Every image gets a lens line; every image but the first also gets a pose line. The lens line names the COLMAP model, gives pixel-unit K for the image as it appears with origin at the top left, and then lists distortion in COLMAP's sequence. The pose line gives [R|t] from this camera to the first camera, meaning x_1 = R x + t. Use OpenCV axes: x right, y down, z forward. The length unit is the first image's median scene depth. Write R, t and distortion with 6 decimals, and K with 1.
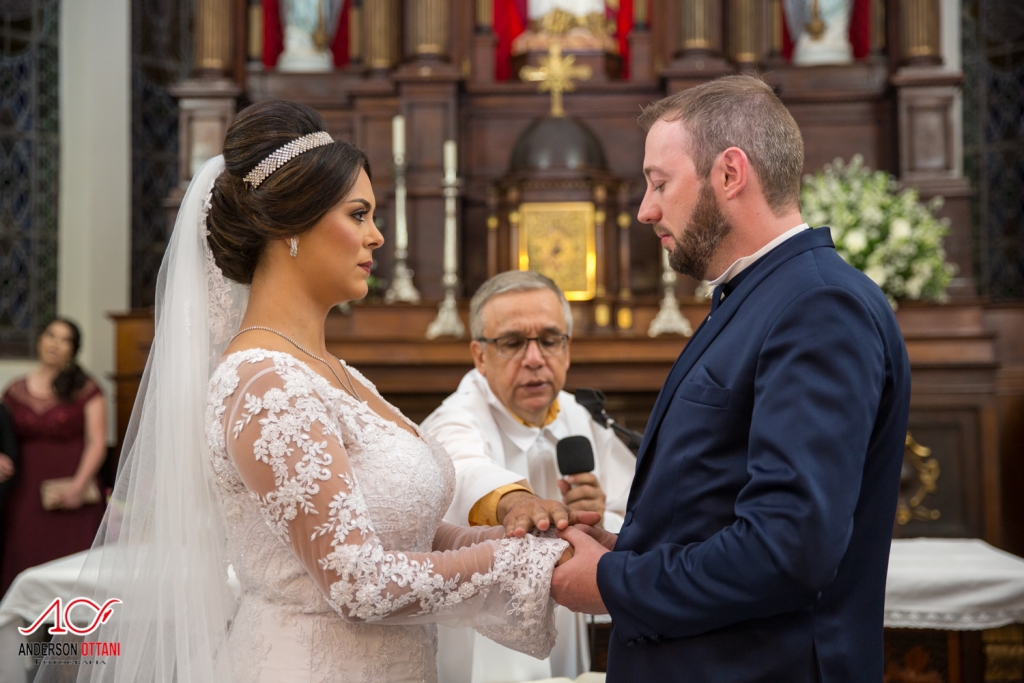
lens RADIAL K [[1438.9, 0, 512.0], [0, 1438.9, 341.5], [0, 0, 1]] dist [0.143802, -0.000660]
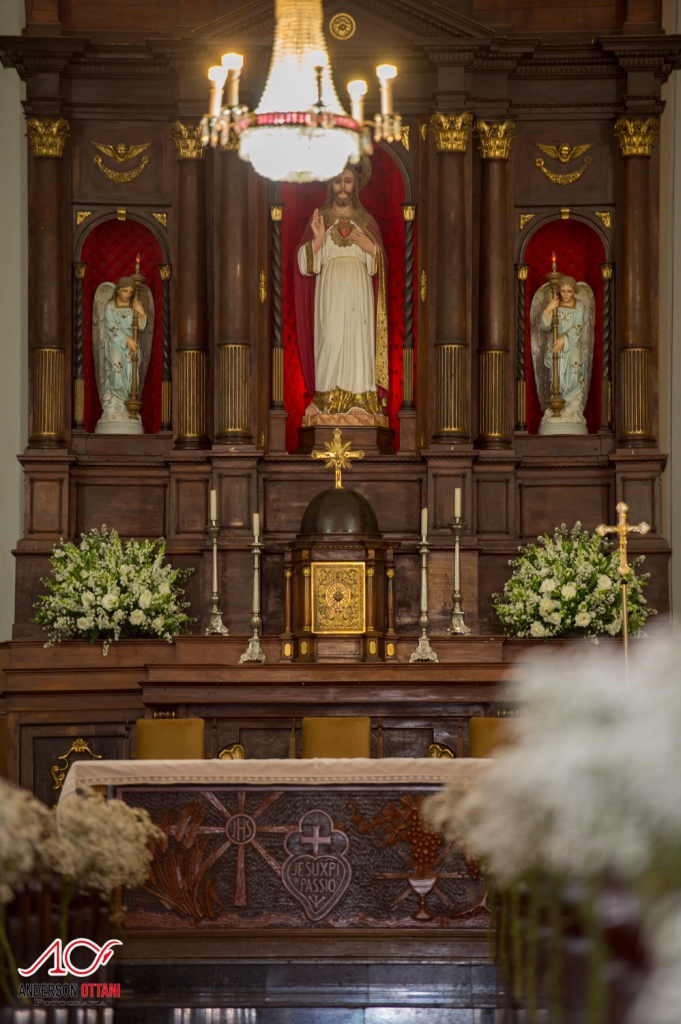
lens RADIAL K [[6248.0, 0, 340.5], [0, 6248.0, 512.0], [0, 0, 1]] dist [2.707559, 13.000614]
pose [[0.999245, 0.006922, 0.038238, -0.177050], [-0.006119, 0.999759, -0.021076, -0.020479], [-0.038375, 0.020826, 0.999046, -4.484079]]
